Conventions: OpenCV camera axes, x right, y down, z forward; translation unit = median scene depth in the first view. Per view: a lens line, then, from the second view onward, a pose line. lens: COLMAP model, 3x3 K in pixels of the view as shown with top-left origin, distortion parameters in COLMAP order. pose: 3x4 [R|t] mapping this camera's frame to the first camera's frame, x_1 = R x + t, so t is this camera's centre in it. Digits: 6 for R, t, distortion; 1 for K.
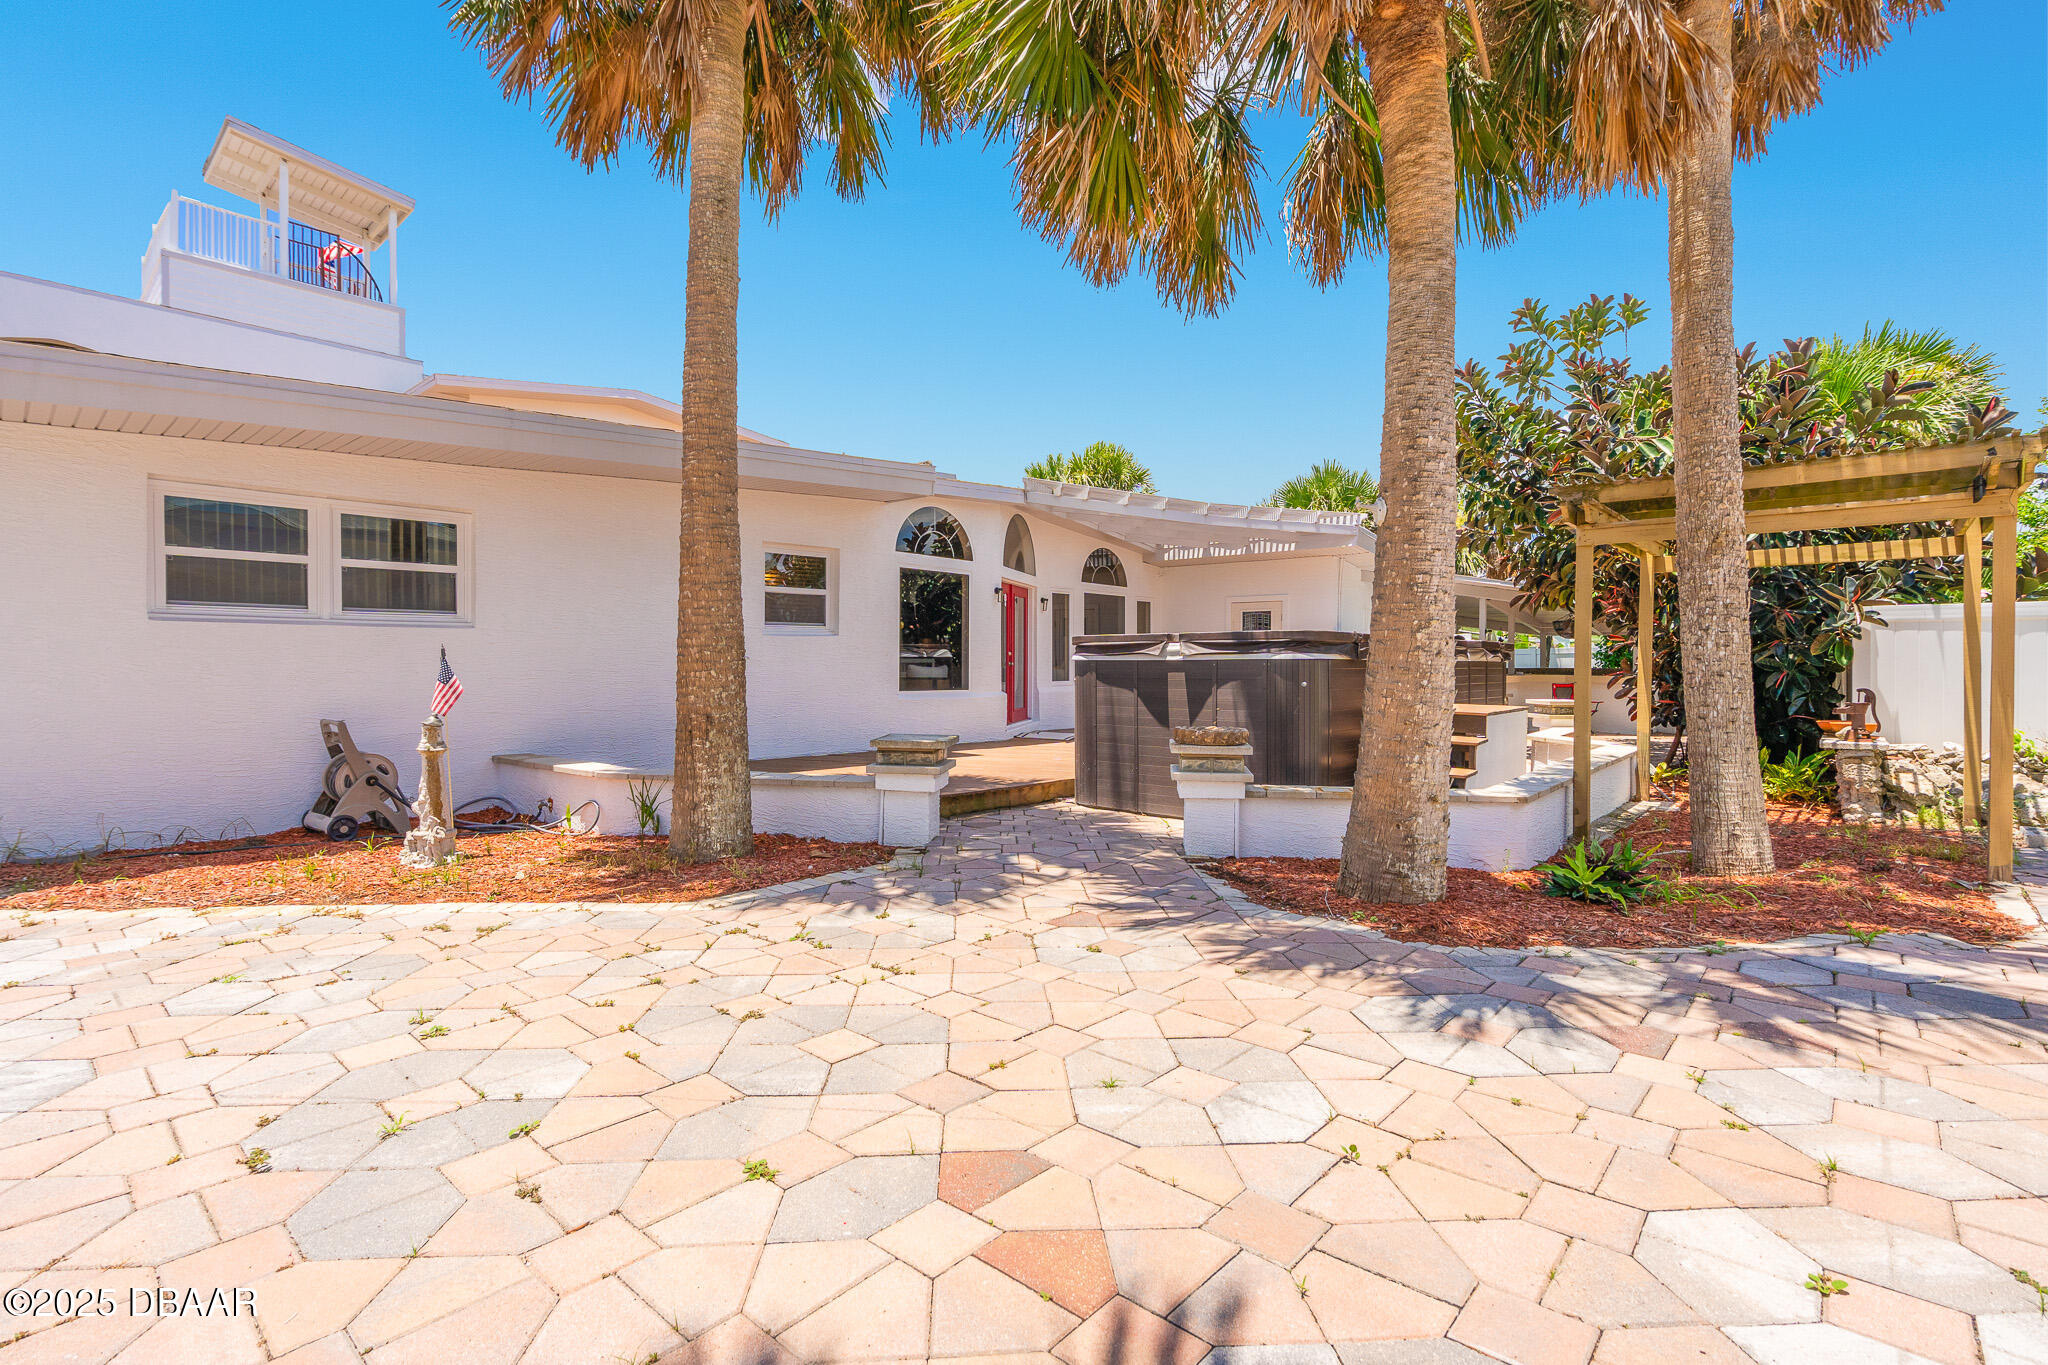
lens RADIAL K [[945.8, 0, 1024.0], [0, 945.8, 682.5], [0, 0, 1]] dist [-0.002335, -0.000444]
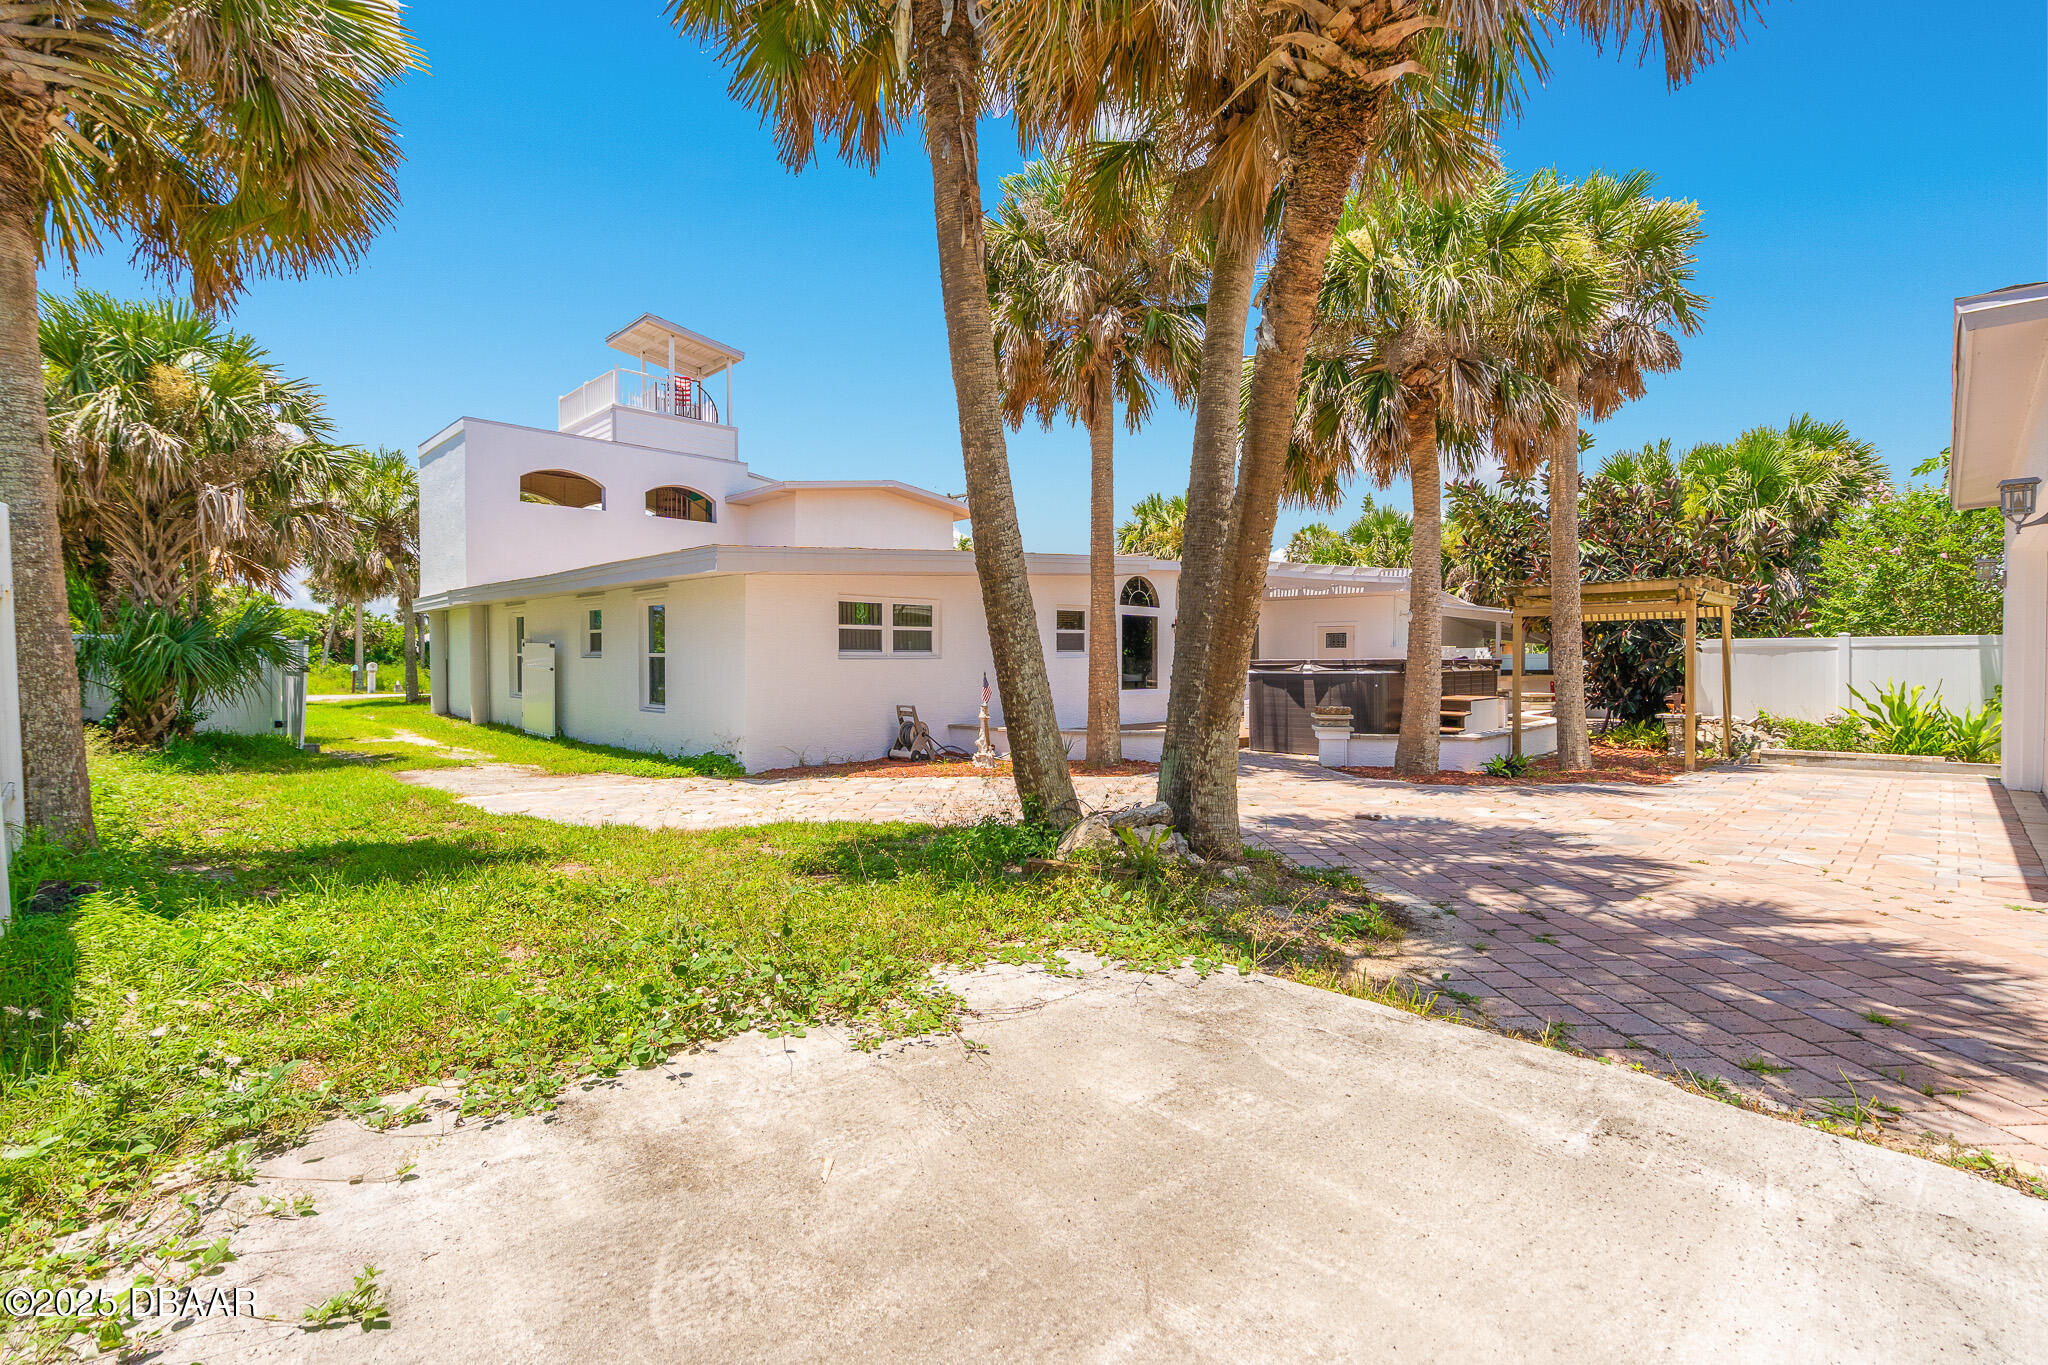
lens RADIAL K [[941.3, 0, 1031.5], [0, 941.3, 665.5], [0, 0, 1]] dist [-0.001895, 0.000121]
pose [[0.998742, -0.006351, -0.049745, -0.315447], [0.005572, 0.999860, -0.015772, -0.012820], [0.049838, 0.015475, 0.998637, -0.973470]]
